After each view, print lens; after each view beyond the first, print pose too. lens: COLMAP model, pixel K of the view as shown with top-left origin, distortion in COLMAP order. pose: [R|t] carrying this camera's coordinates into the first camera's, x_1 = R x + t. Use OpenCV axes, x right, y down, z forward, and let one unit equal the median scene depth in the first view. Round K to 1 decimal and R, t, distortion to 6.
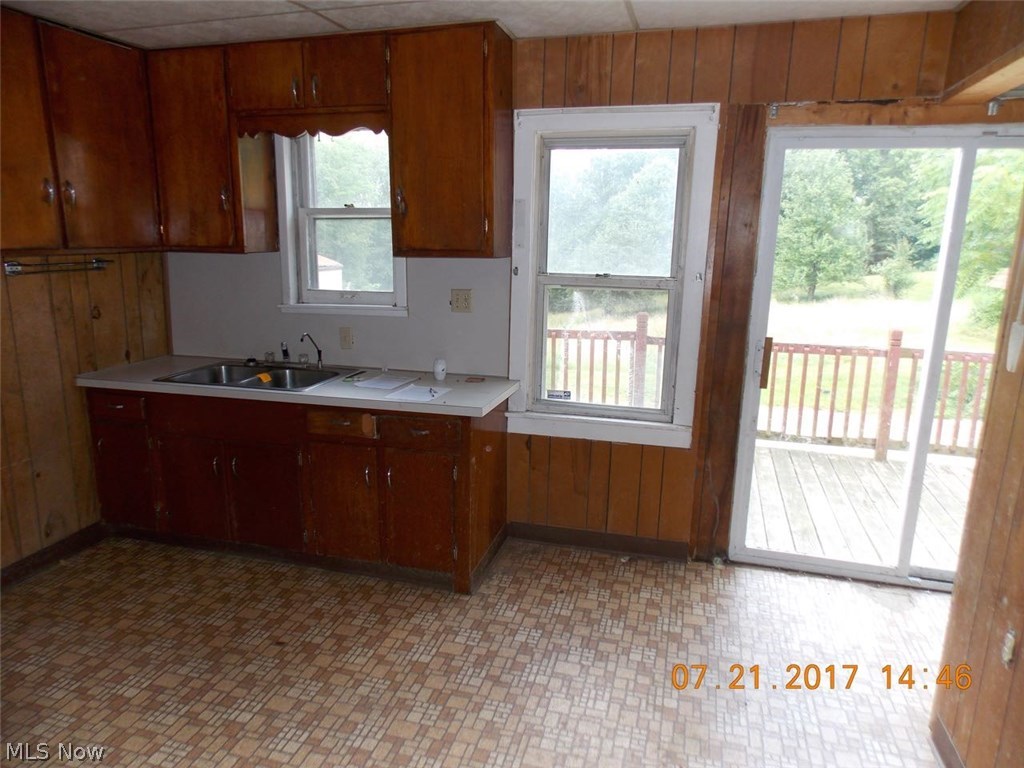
lens RADIAL K [[675.9, 0, 516.1], [0, 675.9, 380.5], [0, 0, 1]] dist [0.003083, -0.002822]
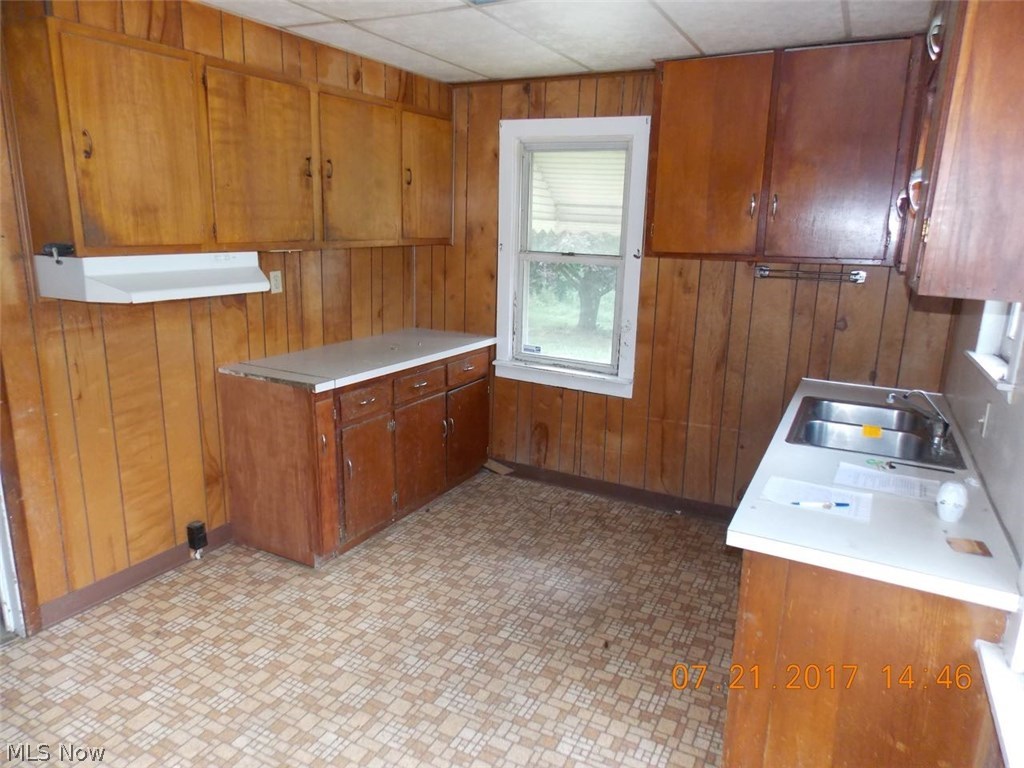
lens RADIAL K [[675.9, 0, 516.1], [0, 675.9, 380.5], [0, 0, 1]] dist [0.003083, -0.002822]
pose [[-0.199314, 0.205241, -0.958201, 0.562353], [-0.232558, 0.939979, 0.249712, -0.202556], [0.951941, 0.272608, -0.139621, 0.900795]]
